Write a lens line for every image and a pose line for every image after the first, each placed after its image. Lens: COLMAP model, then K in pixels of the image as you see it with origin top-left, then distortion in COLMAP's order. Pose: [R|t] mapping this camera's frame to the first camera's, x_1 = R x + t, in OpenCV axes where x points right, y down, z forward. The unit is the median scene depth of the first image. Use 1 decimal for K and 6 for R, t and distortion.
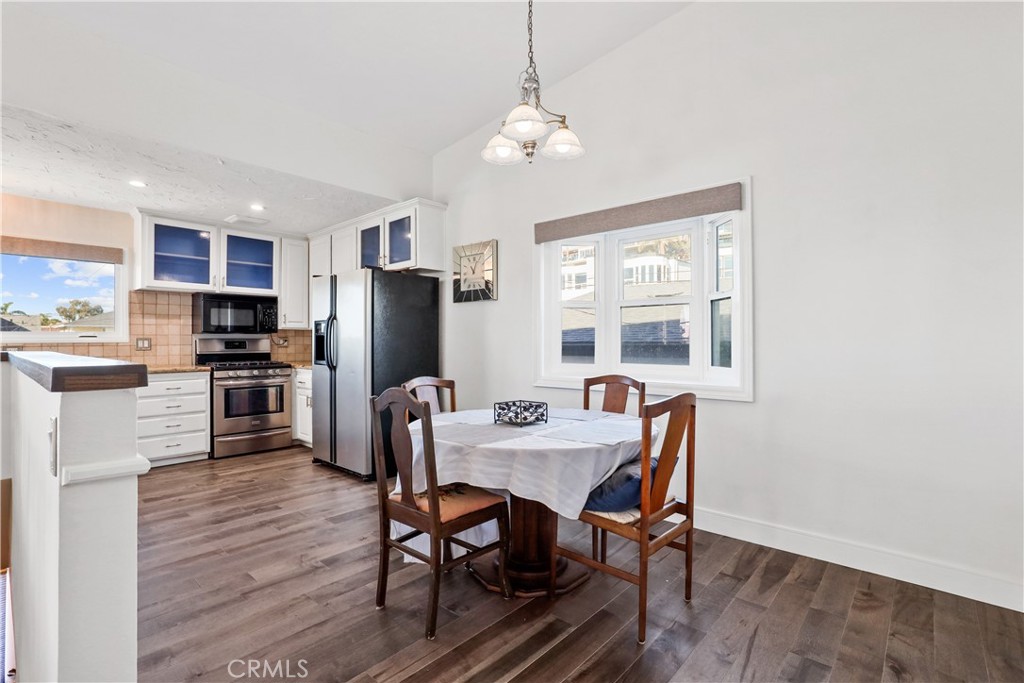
lens RADIAL K [[465.8, 0, 510.7], [0, 465.8, 338.6], [0, 0, 1]] dist [-0.052976, 0.025208]
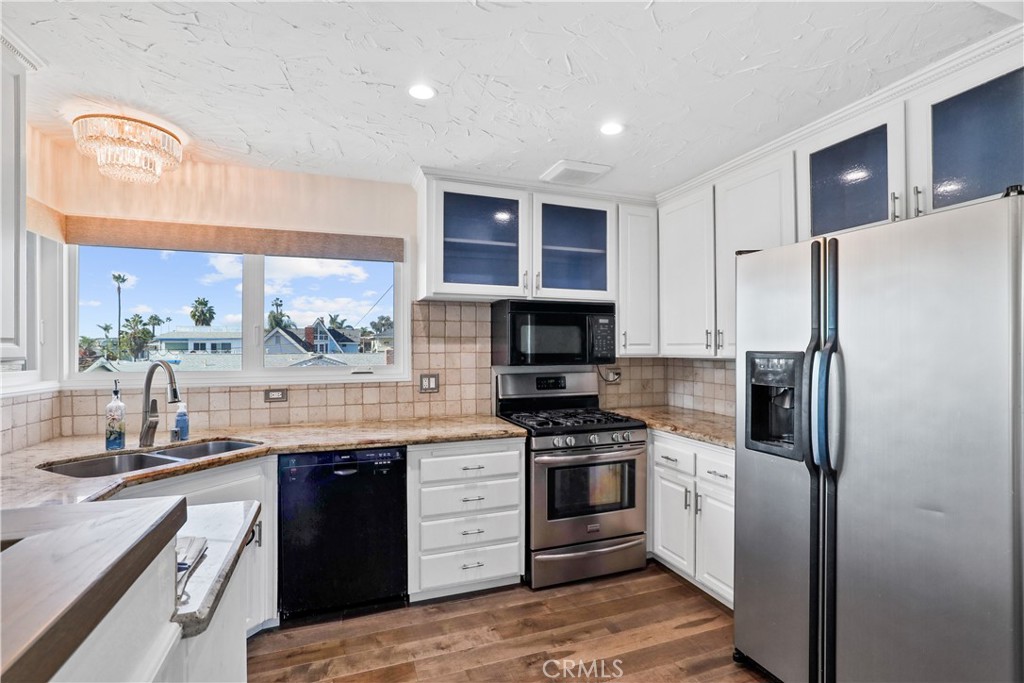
lens RADIAL K [[472.6, 0, 512.5], [0, 472.6, 346.1], [0, 0, 1]] dist [-0.027733, 0.000375]
pose [[0.879539, -0.000628, -0.475826, -0.405647], [0.001092, 0.999999, 0.000698, -0.043954], [0.475825, -0.001133, 0.879539, 0.491962]]
